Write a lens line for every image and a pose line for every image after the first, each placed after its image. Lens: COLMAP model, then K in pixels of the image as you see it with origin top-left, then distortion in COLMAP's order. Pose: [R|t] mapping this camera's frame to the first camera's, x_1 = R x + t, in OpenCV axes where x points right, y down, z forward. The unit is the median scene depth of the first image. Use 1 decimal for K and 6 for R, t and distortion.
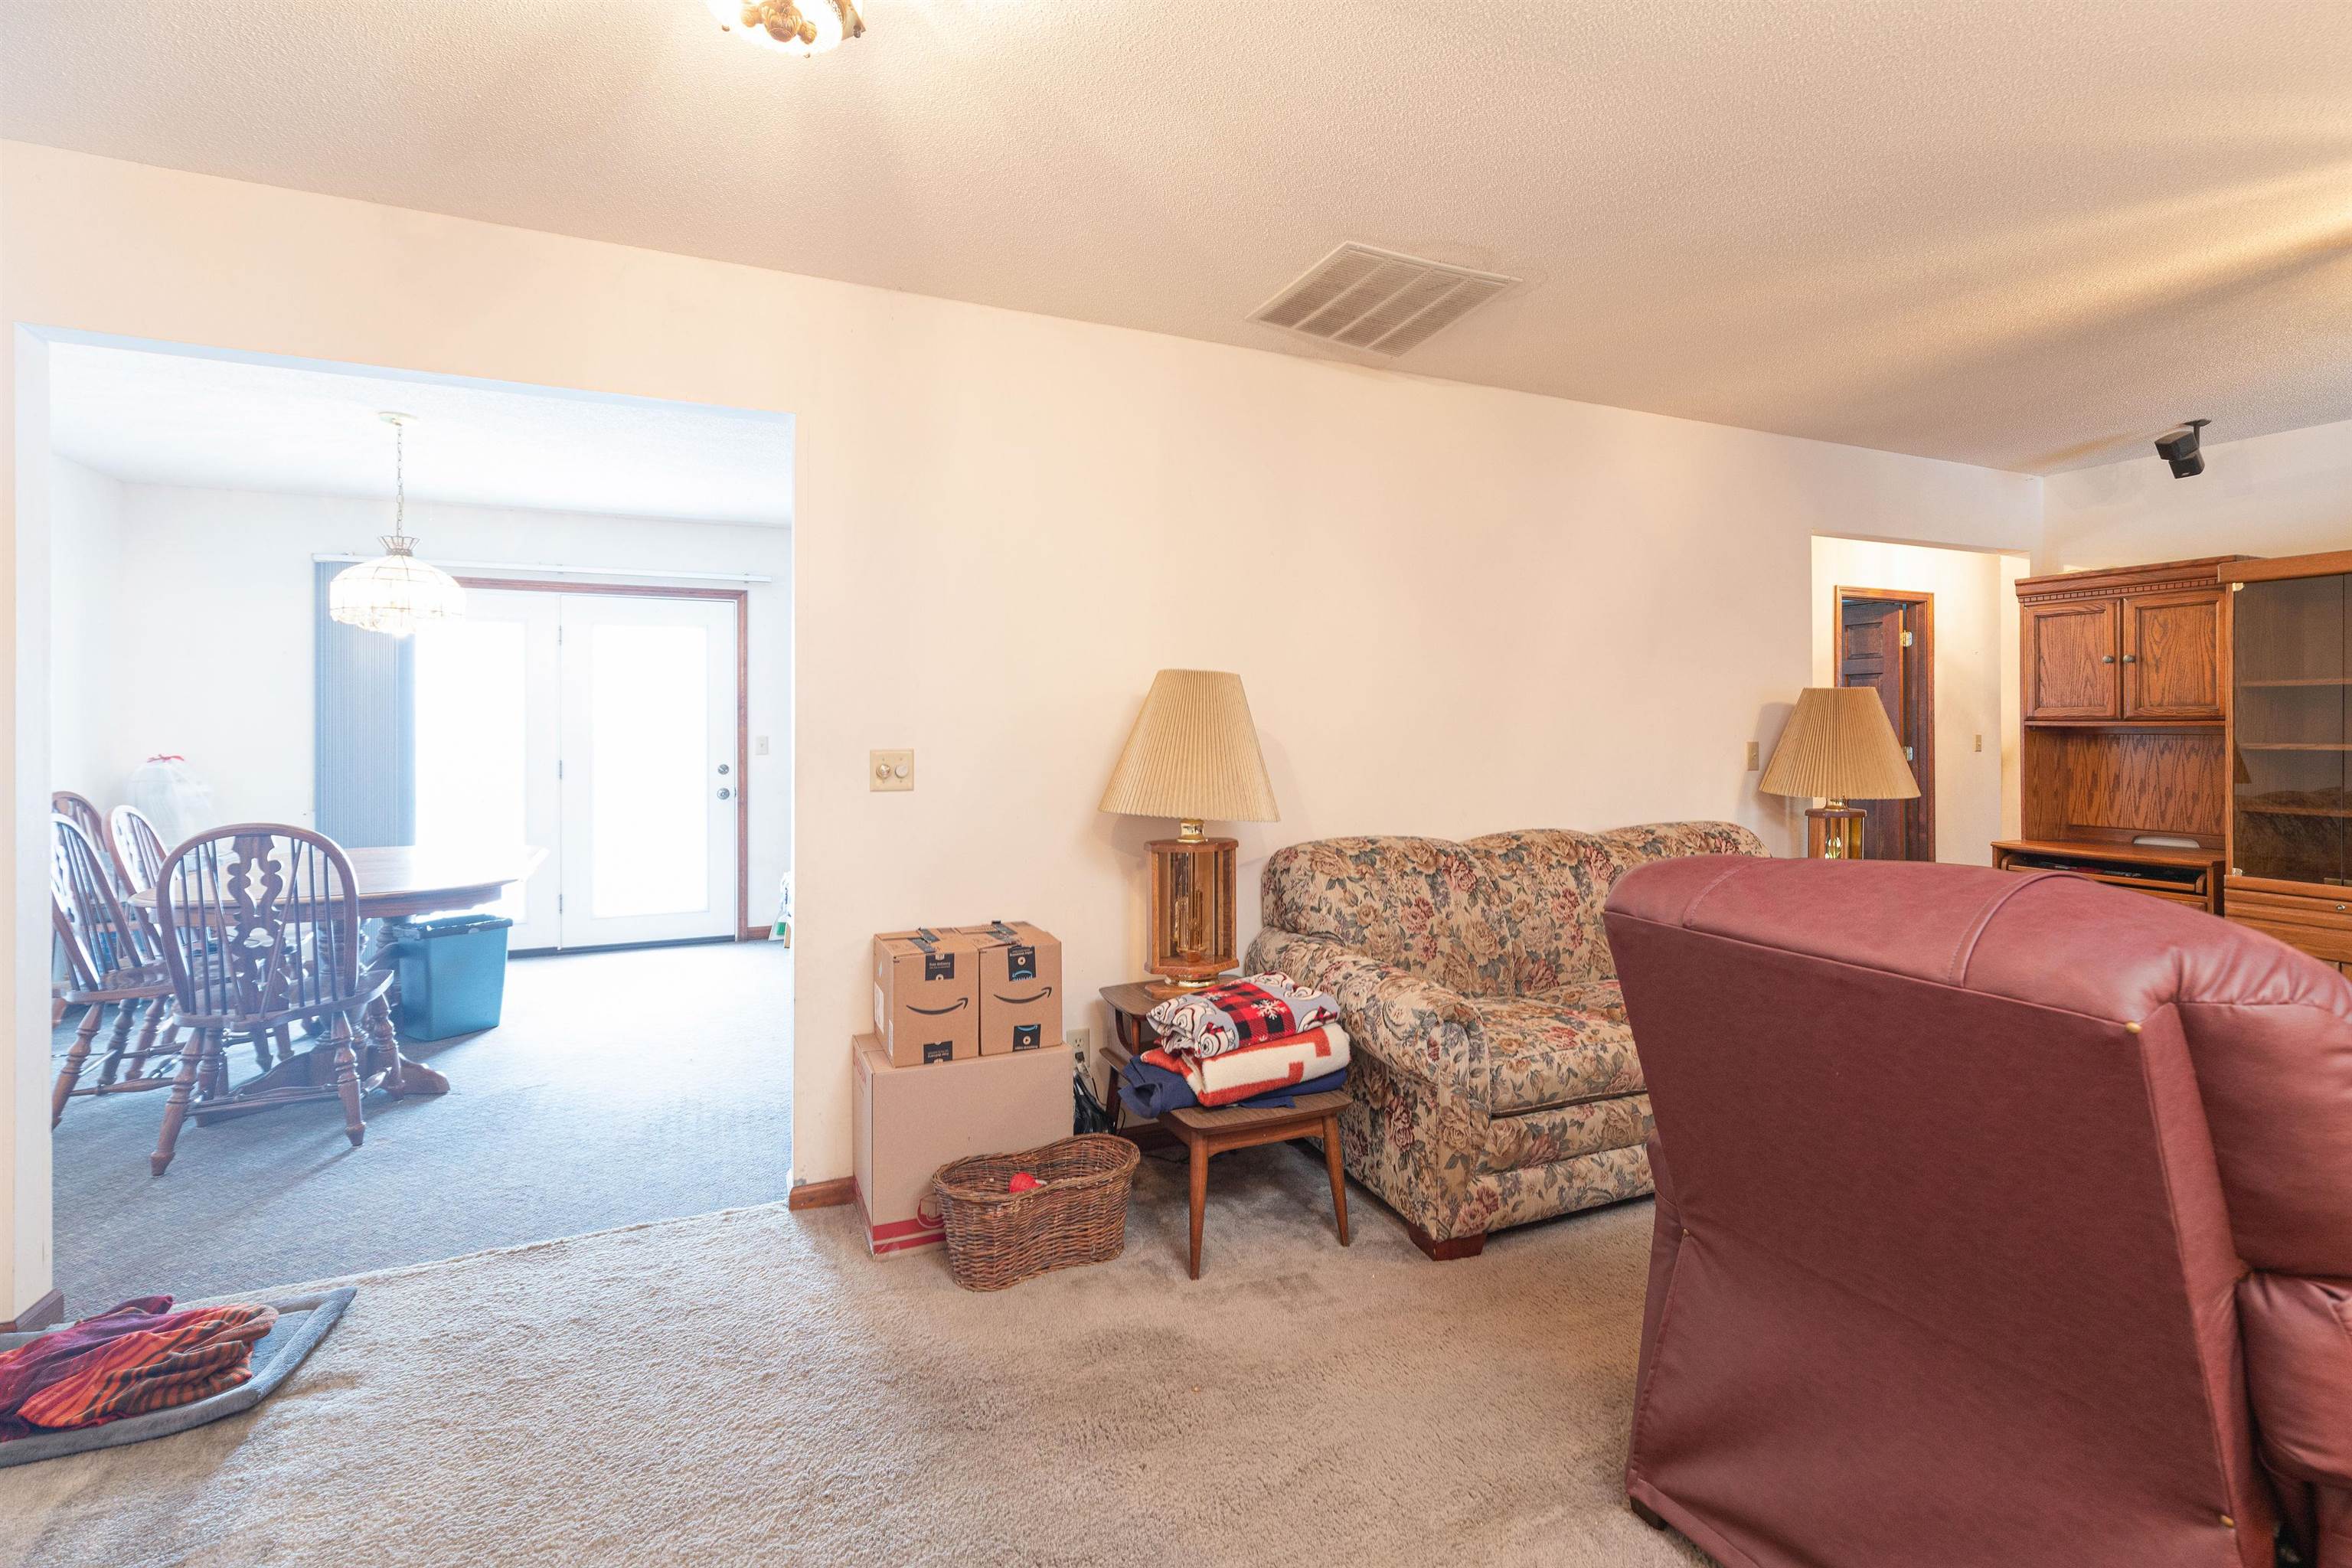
lens RADIAL K [[1075.9, 0, 1194.0], [0, 1075.9, 721.7], [0, 0, 1]] dist [0.005580, 0.001202]
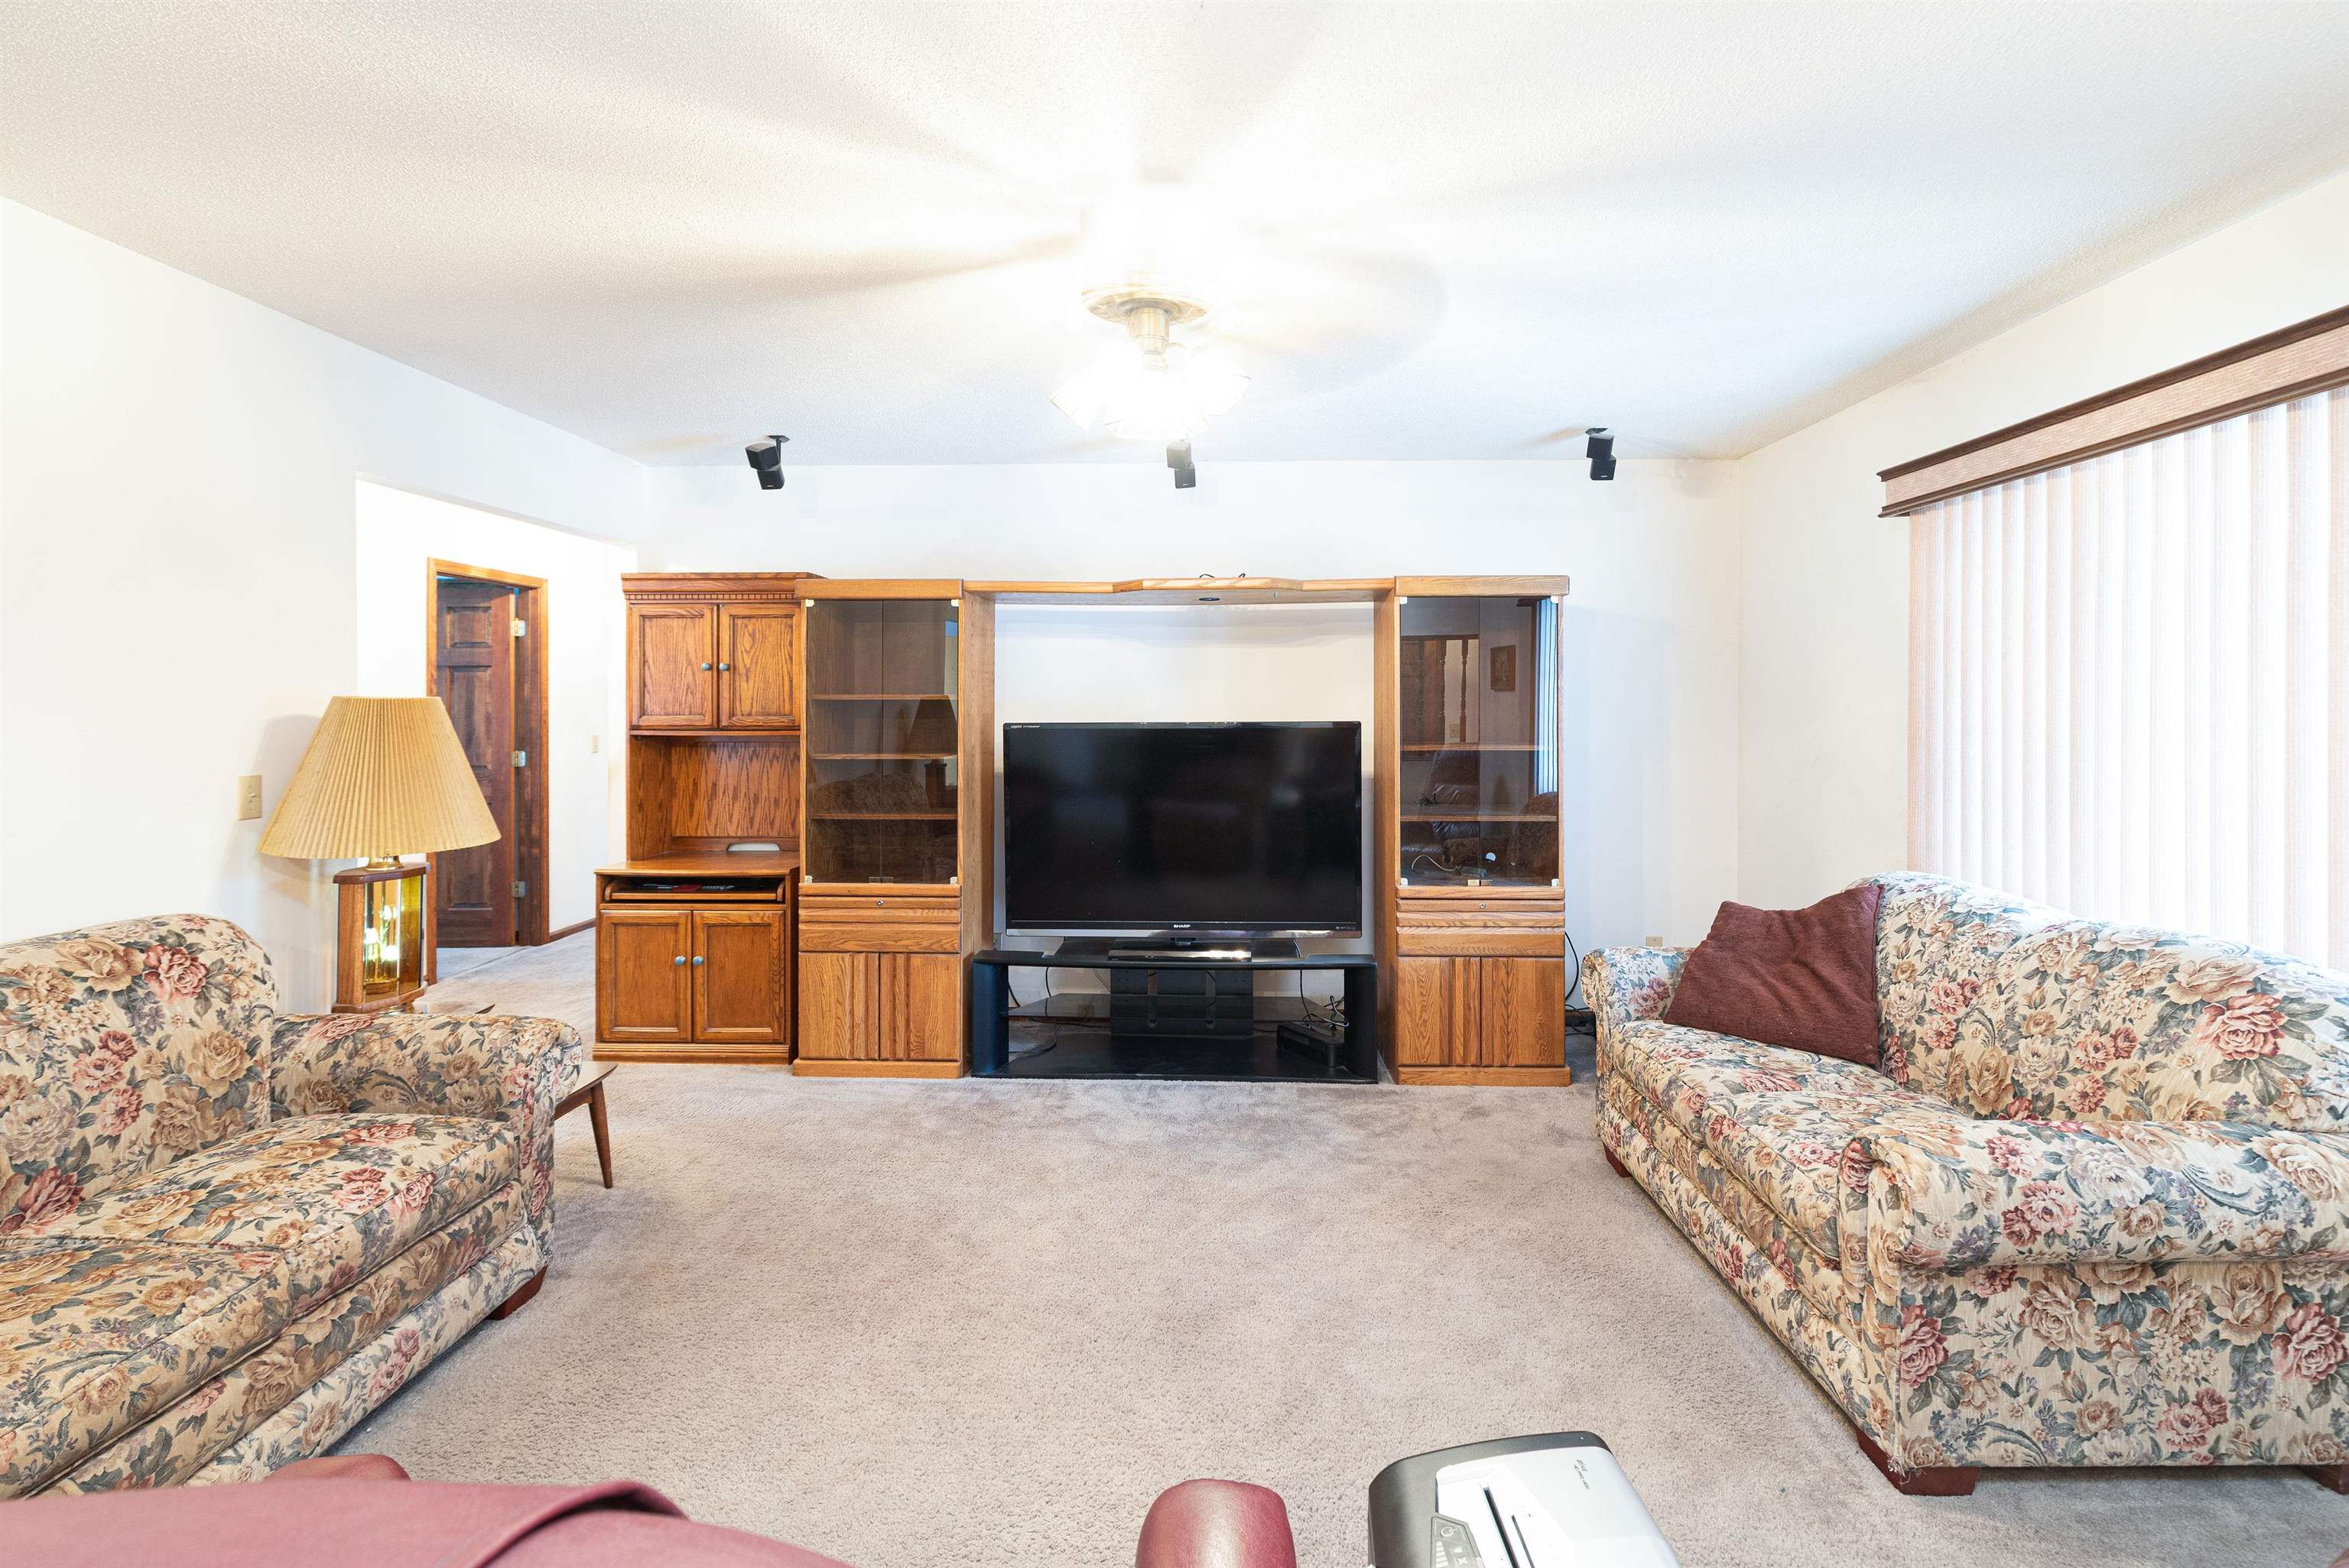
lens RADIAL K [[1074.4, 0, 1190.7], [0, 1074.4, 702.1], [0, 0, 1]] dist [0.005580, 0.001202]
pose [[0.436395, 0.002311, 0.899752, 0.175654], [-0.002229, 0.999996, -0.001488, -0.026176], [-0.899752, -0.001356, 0.436399, 0.198214]]
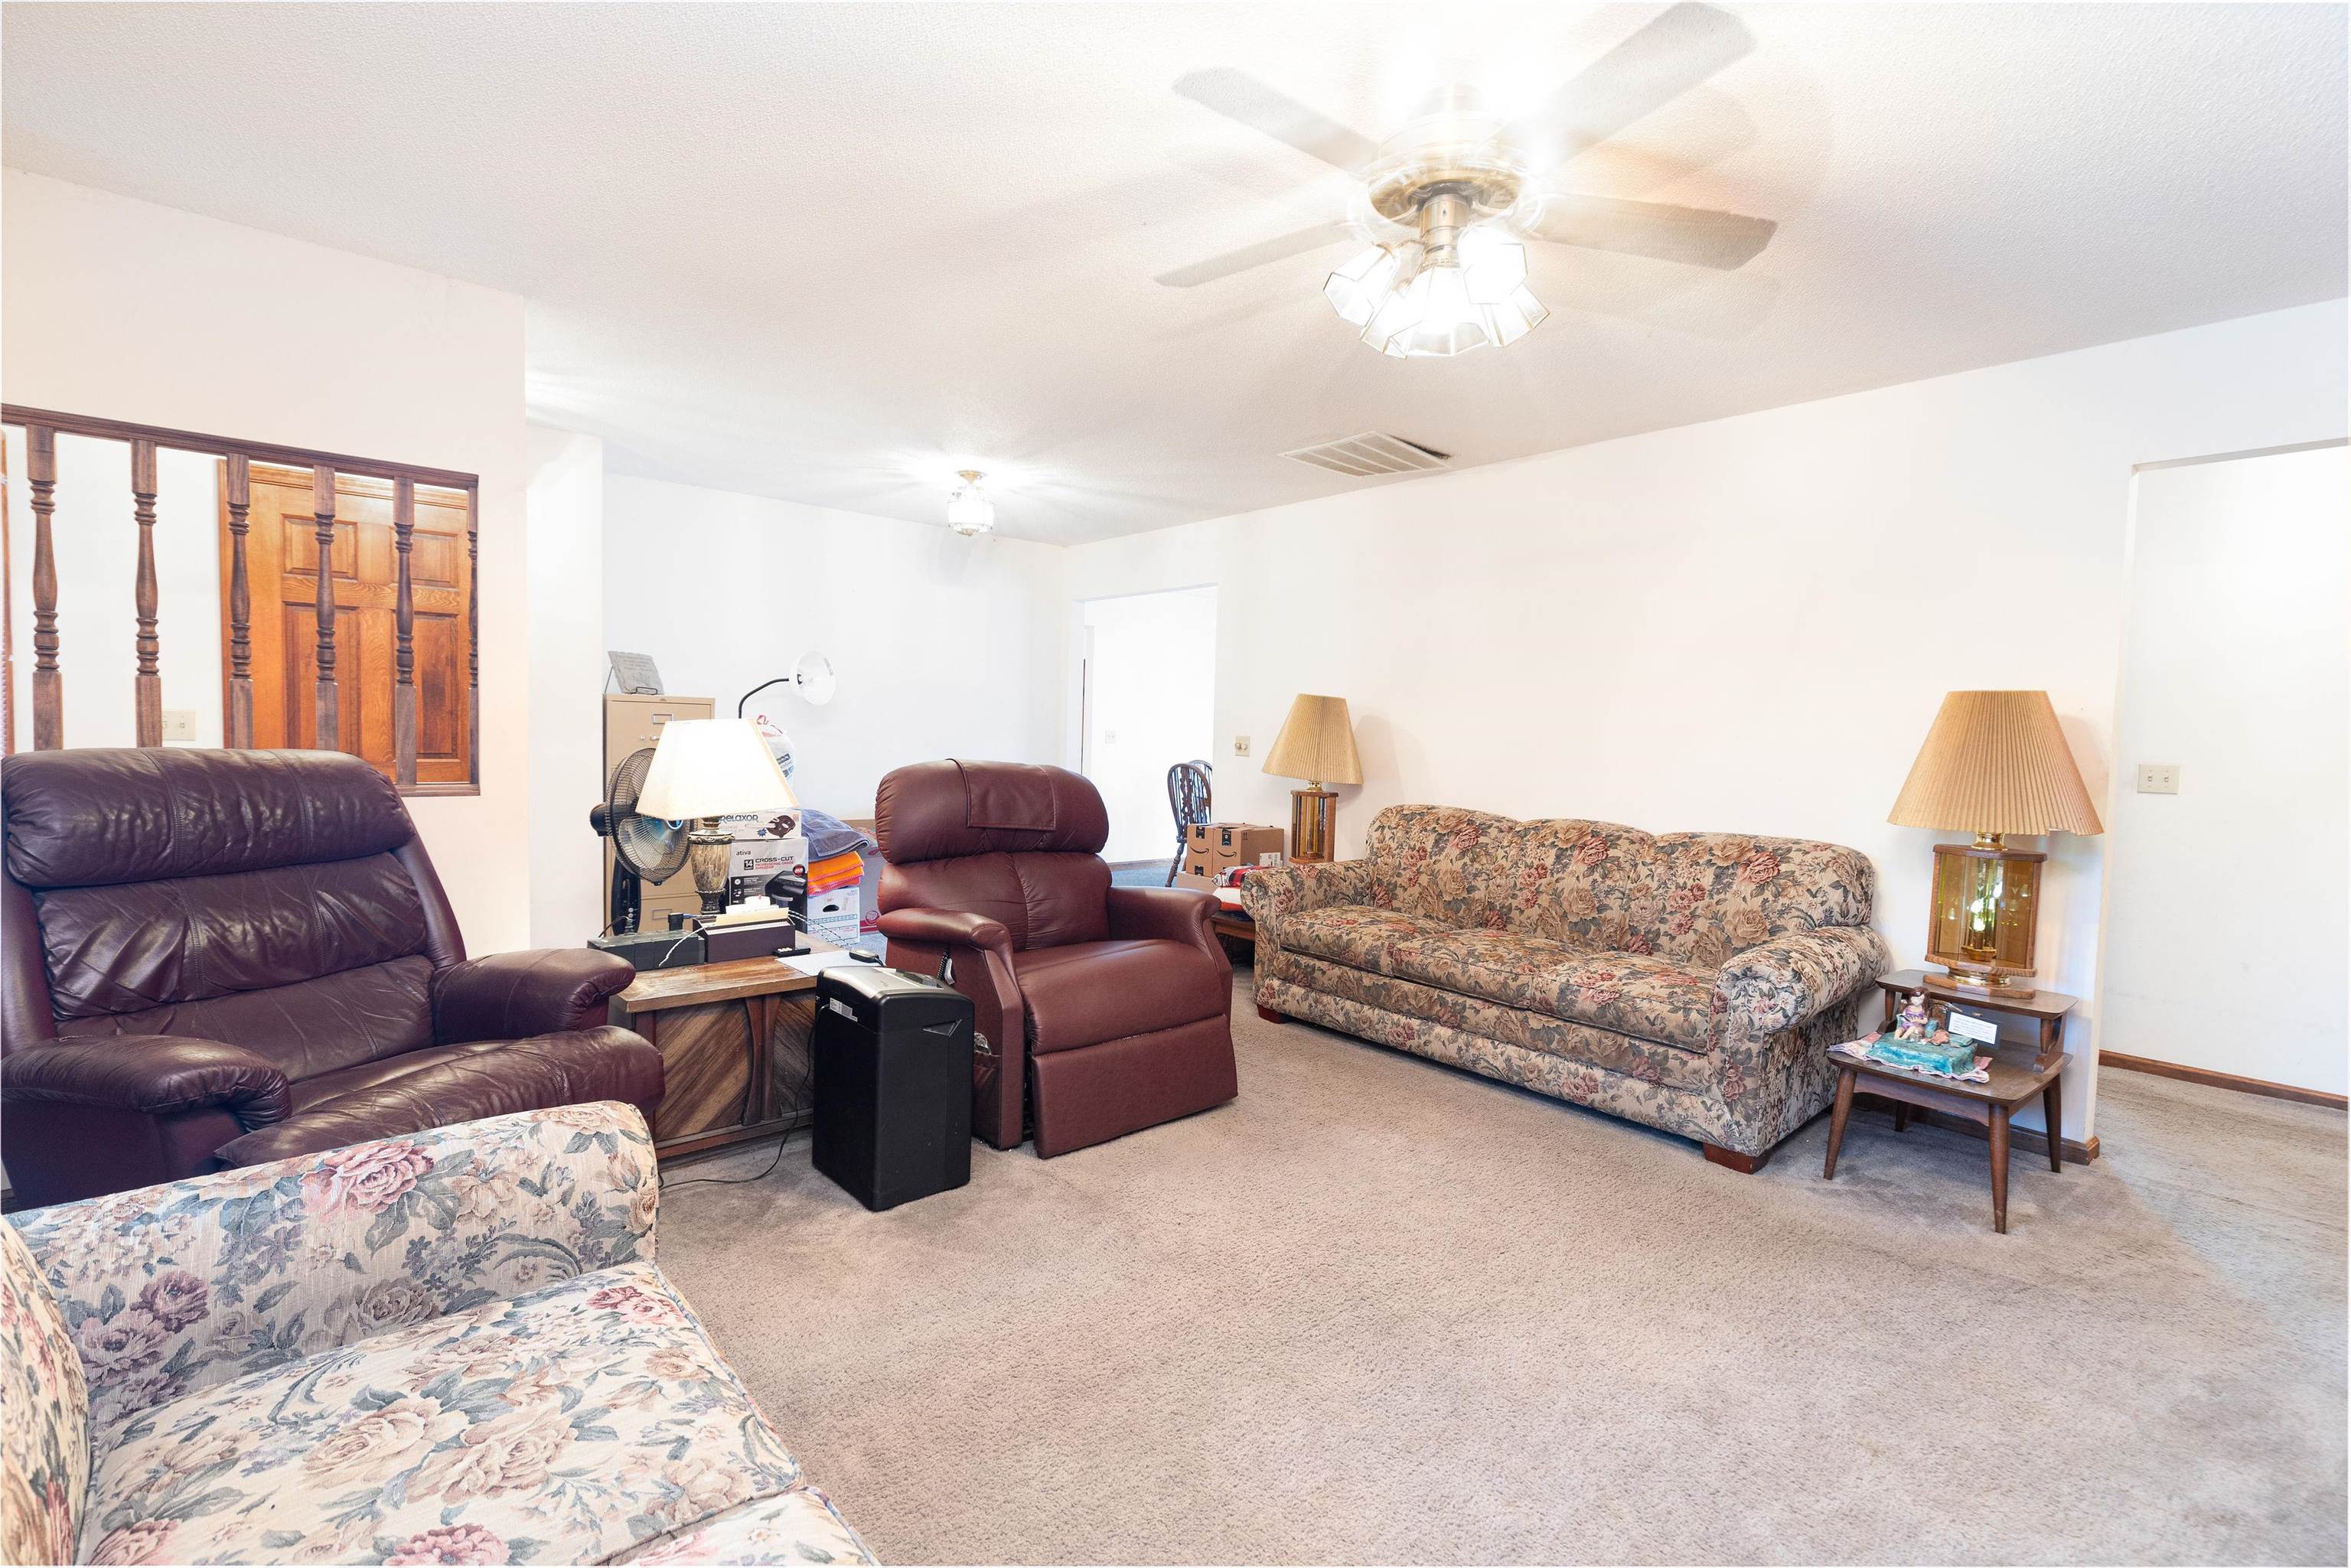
lens RADIAL K [[1075.4, 0, 1183.2], [0, 1075.4, 788.7], [0, 0, 1]] dist [0.005580, 0.001202]
pose [[0.270574, 0.058126, -0.960943, 1.131342], [-0.021441, 0.998292, 0.054348, 0.010195], [0.962461, 0.005898, 0.271358, 0.221406]]
